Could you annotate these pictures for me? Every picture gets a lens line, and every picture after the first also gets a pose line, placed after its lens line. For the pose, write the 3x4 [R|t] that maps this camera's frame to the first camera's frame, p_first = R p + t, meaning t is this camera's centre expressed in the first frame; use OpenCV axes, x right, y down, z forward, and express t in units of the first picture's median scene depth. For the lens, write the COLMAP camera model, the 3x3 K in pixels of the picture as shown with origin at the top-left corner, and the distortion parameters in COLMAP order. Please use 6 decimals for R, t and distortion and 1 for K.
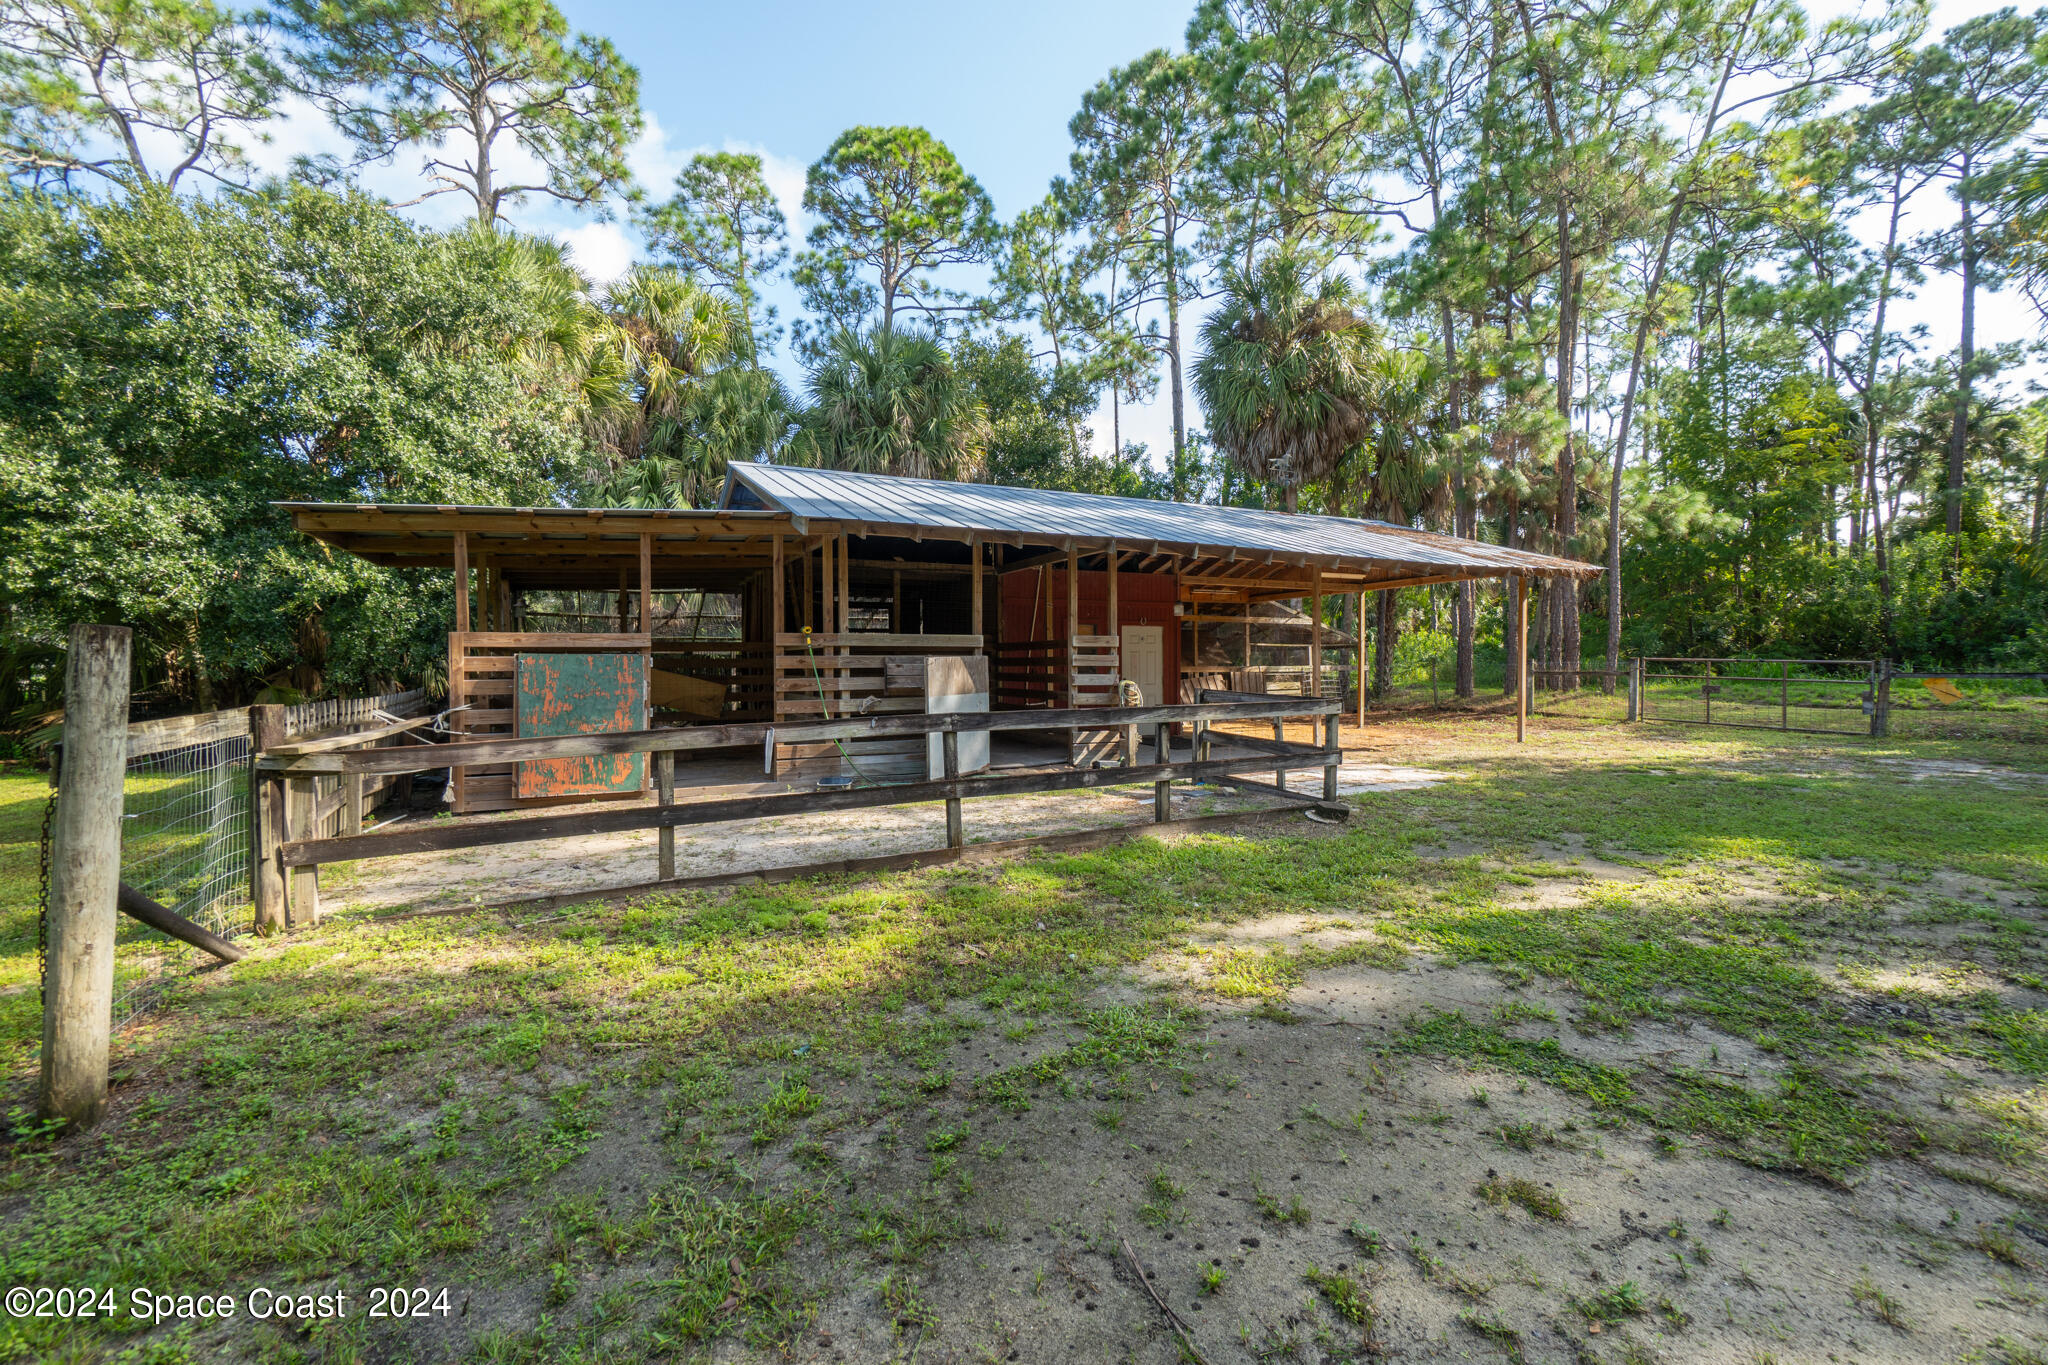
lens RADIAL K [[876.6, 0, 1020.0], [0, 876.6, 675.6], [0, 0, 1]] dist [-0.003401, 0.000878]
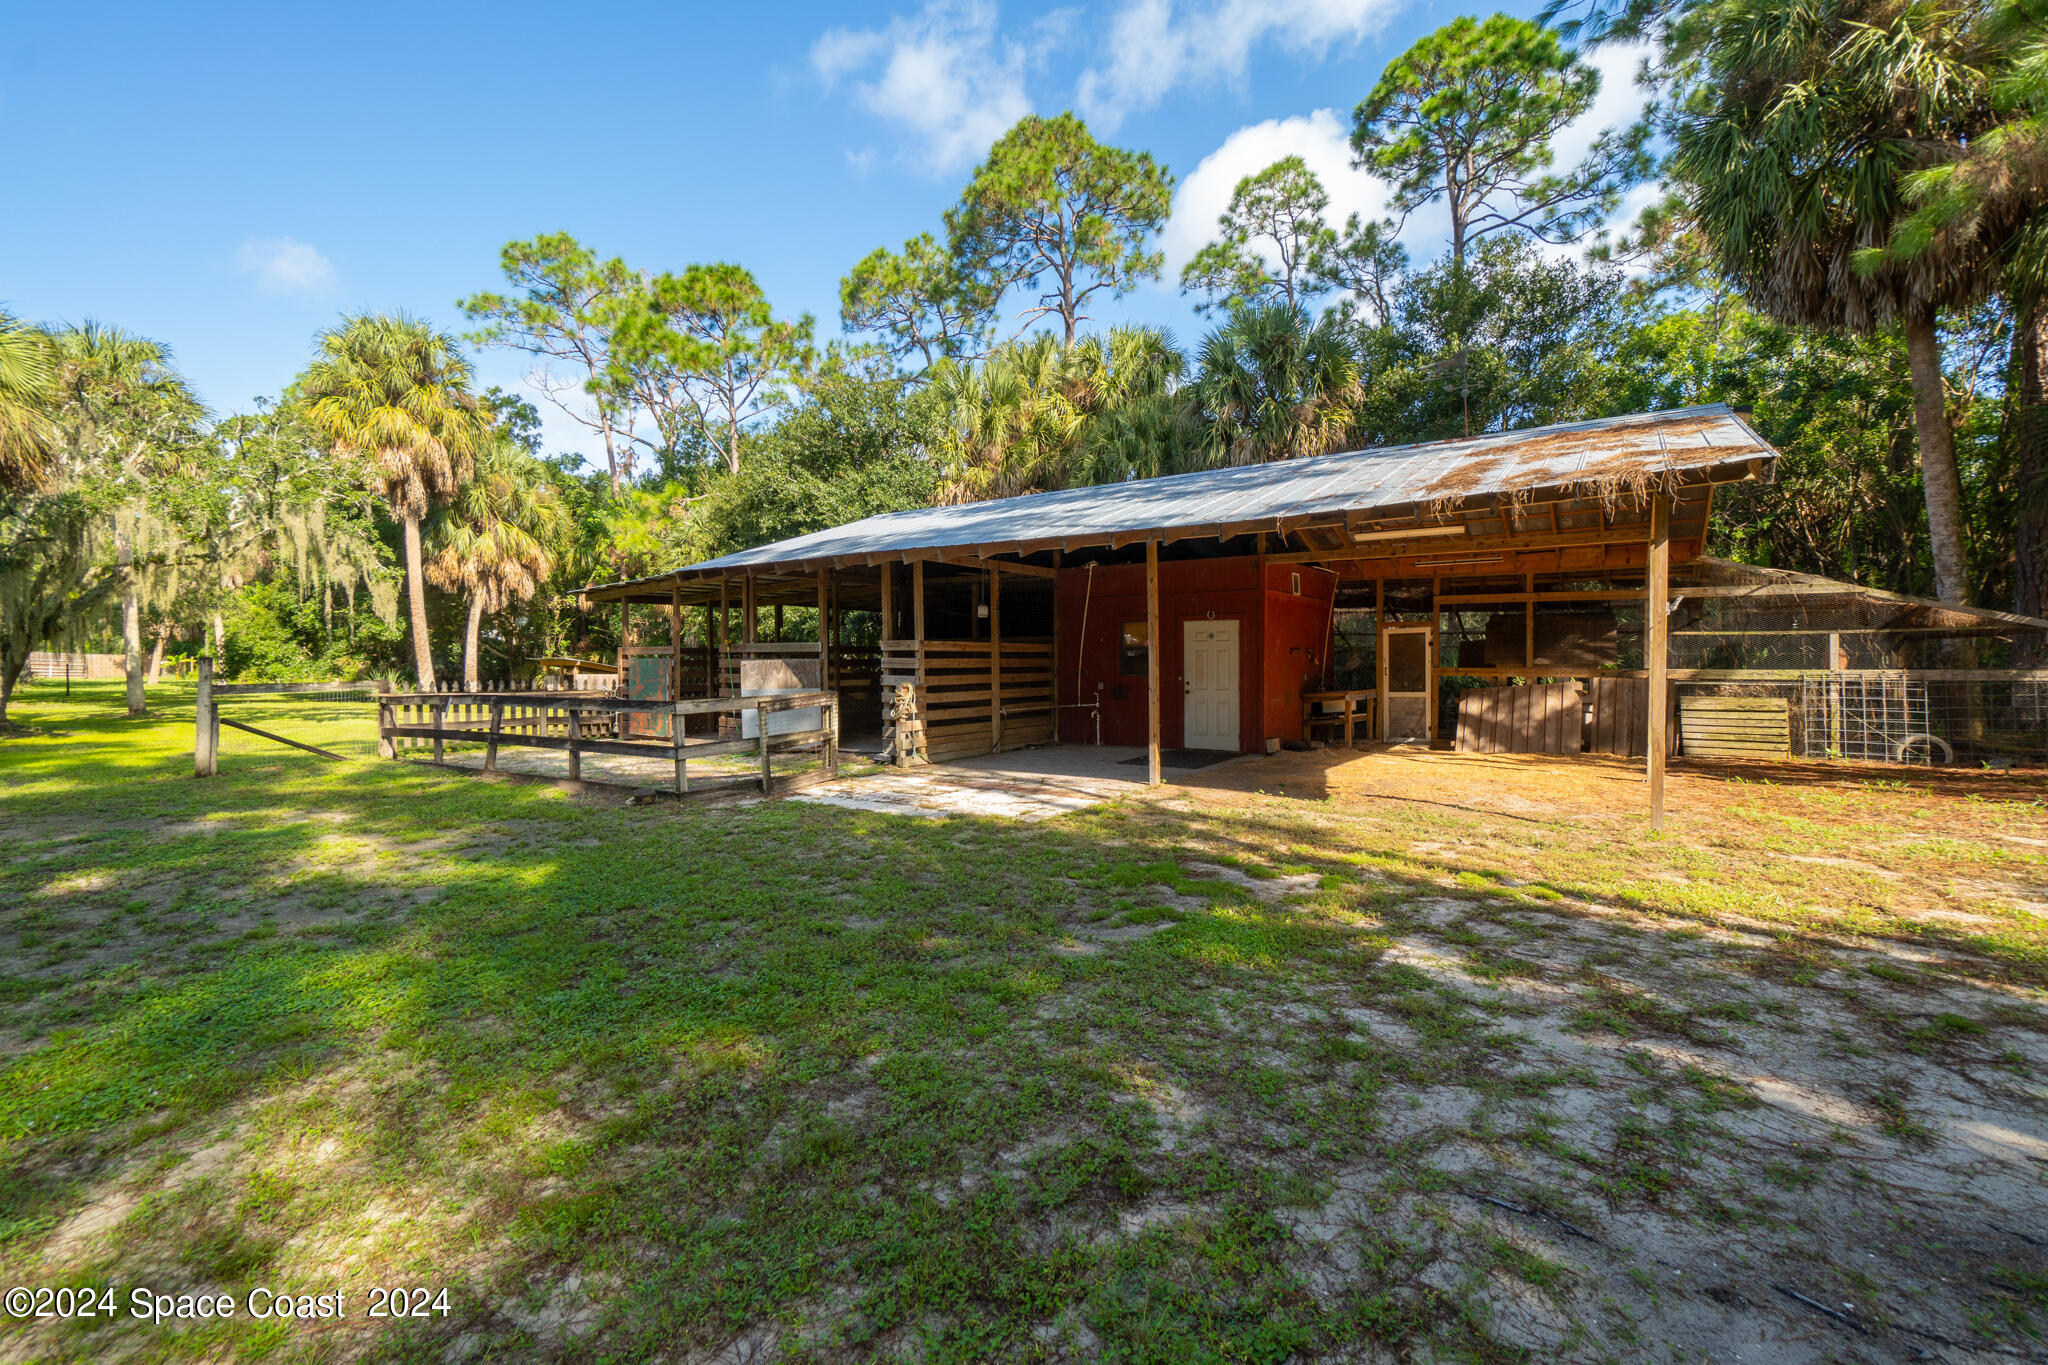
lens RADIAL K [[876.6, 0, 1020.0], [0, 876.6, 675.6], [0, 0, 1]] dist [-0.003401, 0.000878]
pose [[0.497865, 0.016968, -0.867089, 1.019791], [-0.011516, 0.999850, 0.012954, -0.015958], [0.867178, 0.003537, 0.497985, 0.532941]]
